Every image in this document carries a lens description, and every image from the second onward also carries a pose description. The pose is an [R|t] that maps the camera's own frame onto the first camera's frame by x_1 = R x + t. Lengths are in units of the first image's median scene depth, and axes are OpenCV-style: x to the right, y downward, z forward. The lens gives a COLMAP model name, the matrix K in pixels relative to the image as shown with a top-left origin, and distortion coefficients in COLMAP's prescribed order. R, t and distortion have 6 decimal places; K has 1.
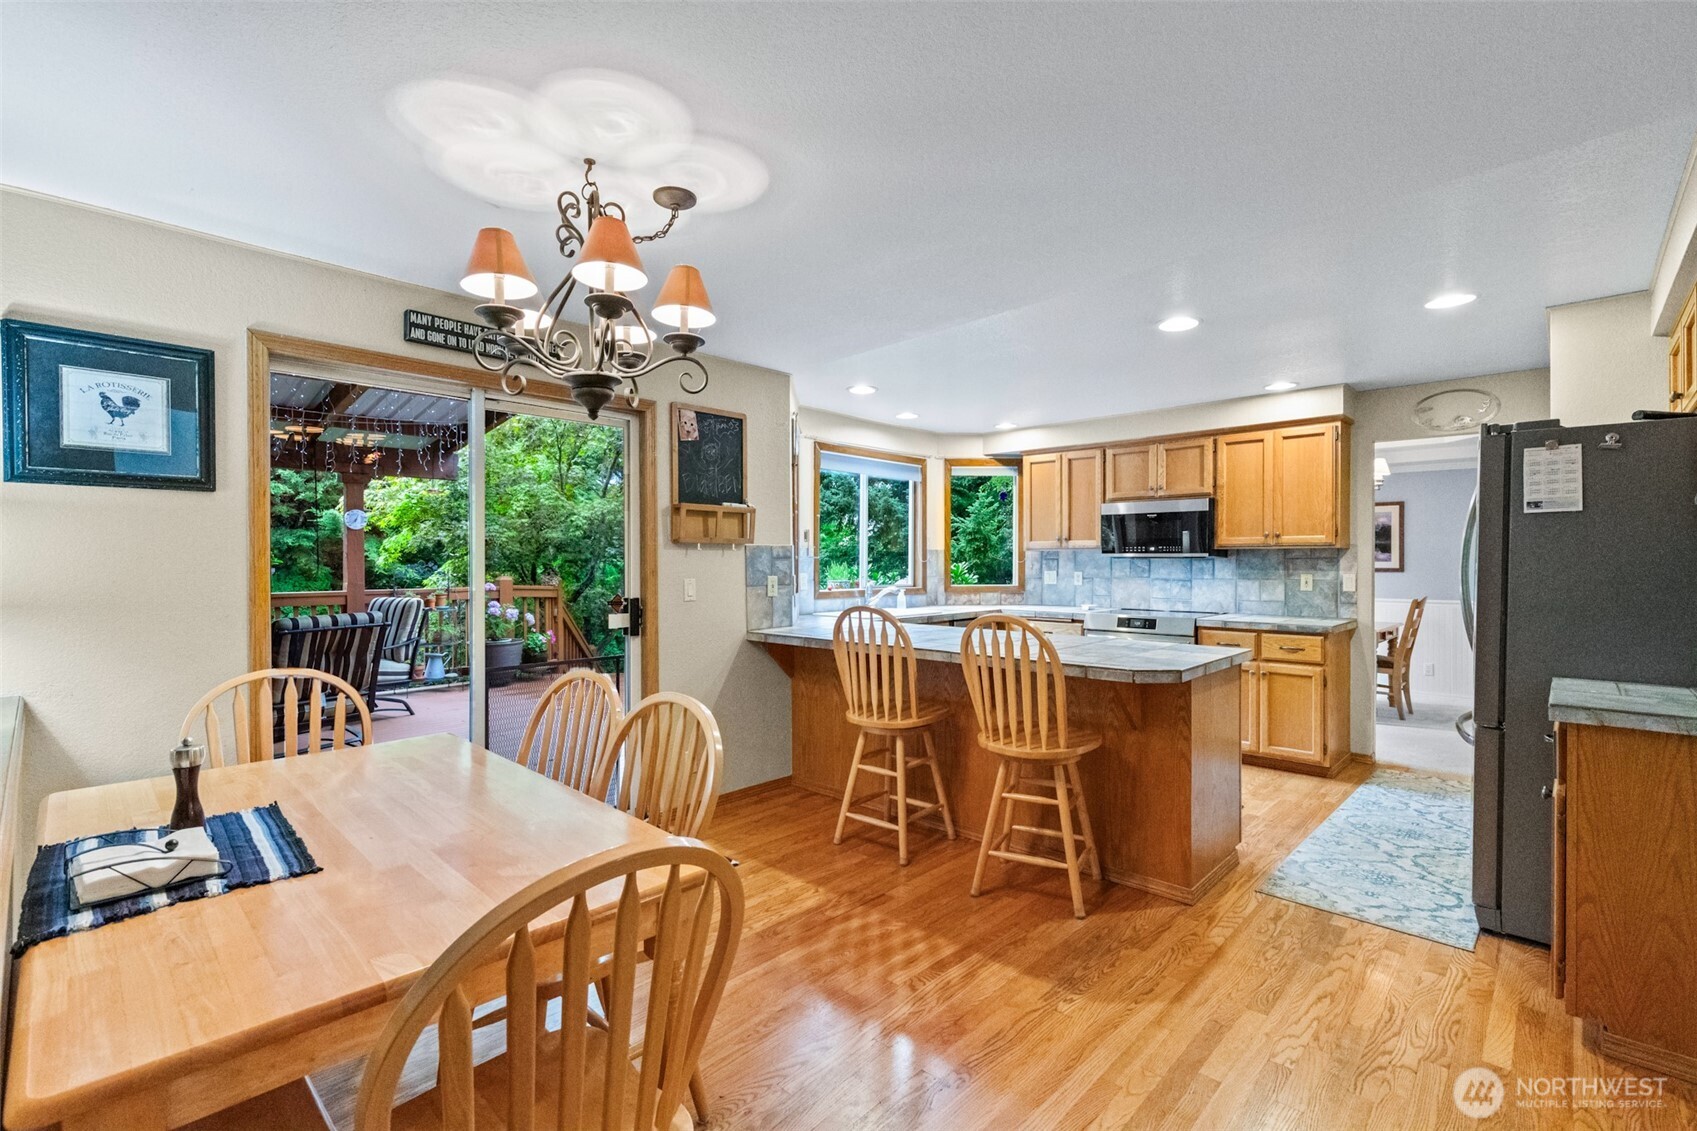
lens RADIAL K [[759.2, 0, 845.6], [0, 759.2, 564.2], [0, 0, 1]] dist [0.005359, 0.000065]
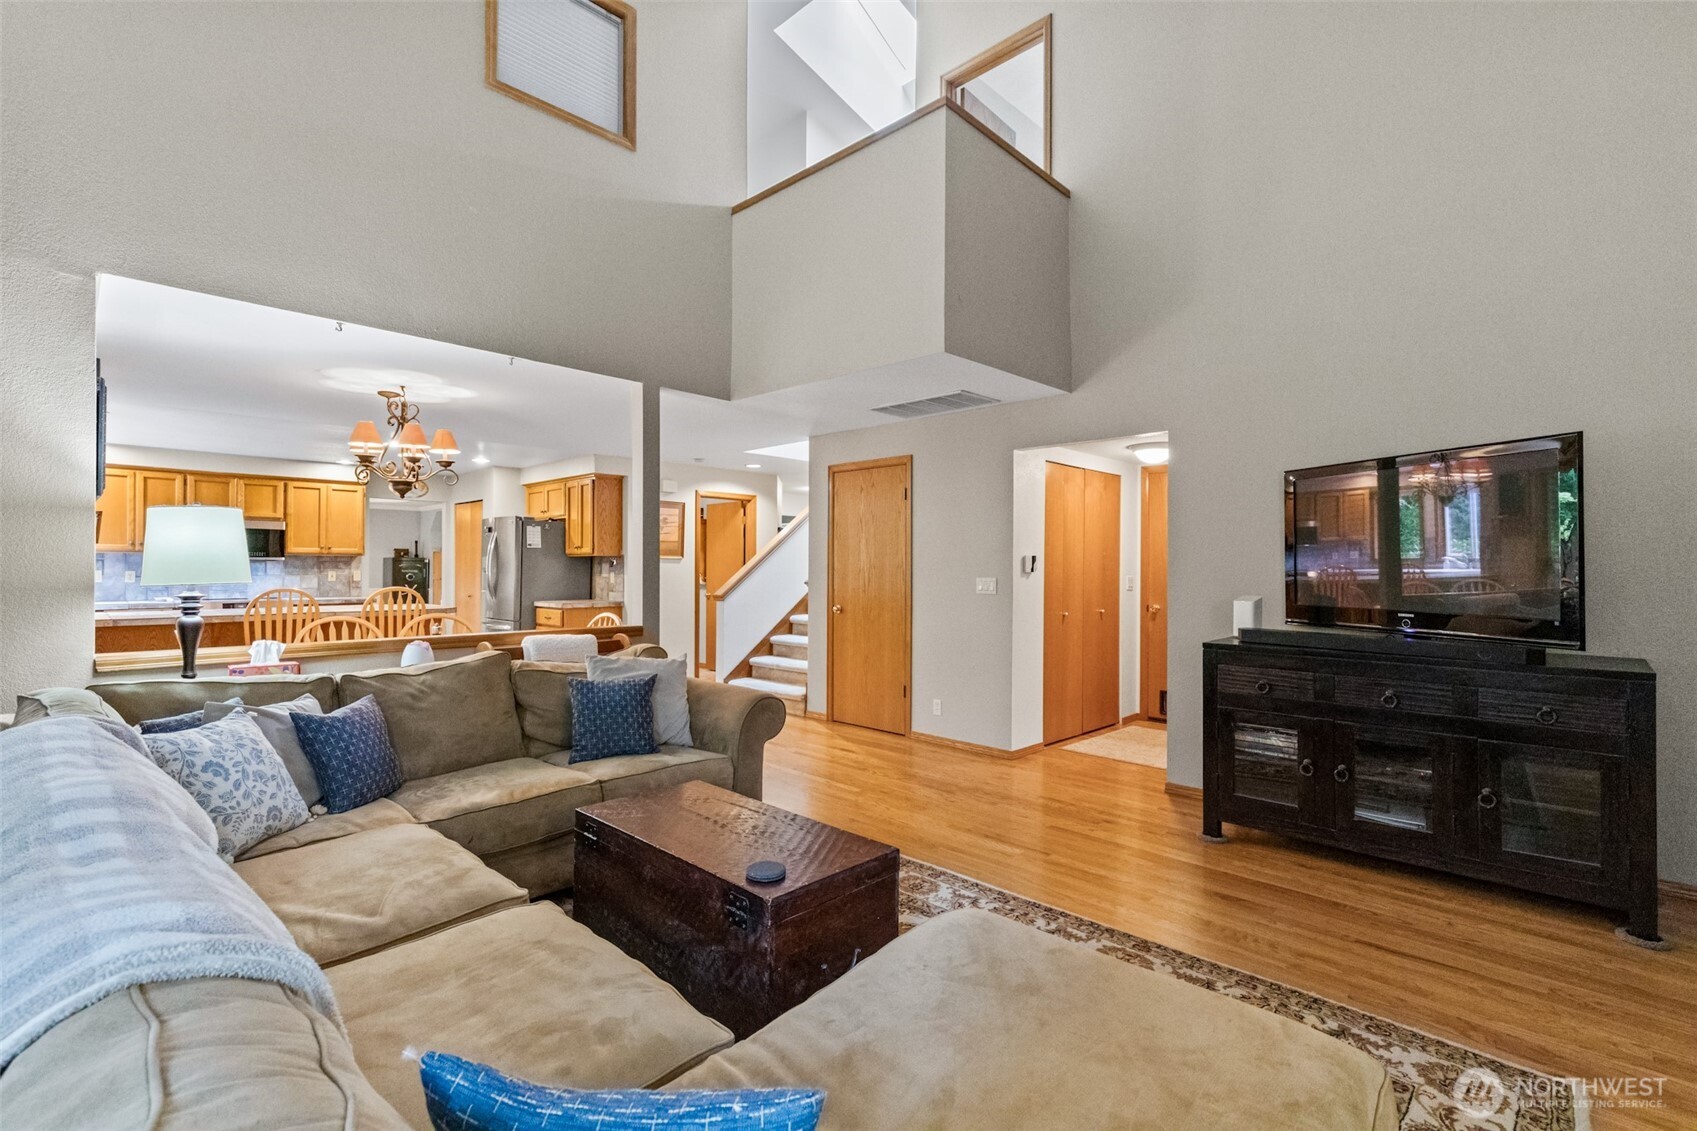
lens RADIAL K [[745.2, 0, 842.9], [0, 745.2, 563.8], [0, 0, 1]] dist [0.003269, -0.000275]
pose [[0.007191, 0.005692, 0.999958, -1.005756], [0.001537, 0.999983, -0.005704, 0.008084], [-0.999973, 0.001578, 0.007182, -0.131175]]
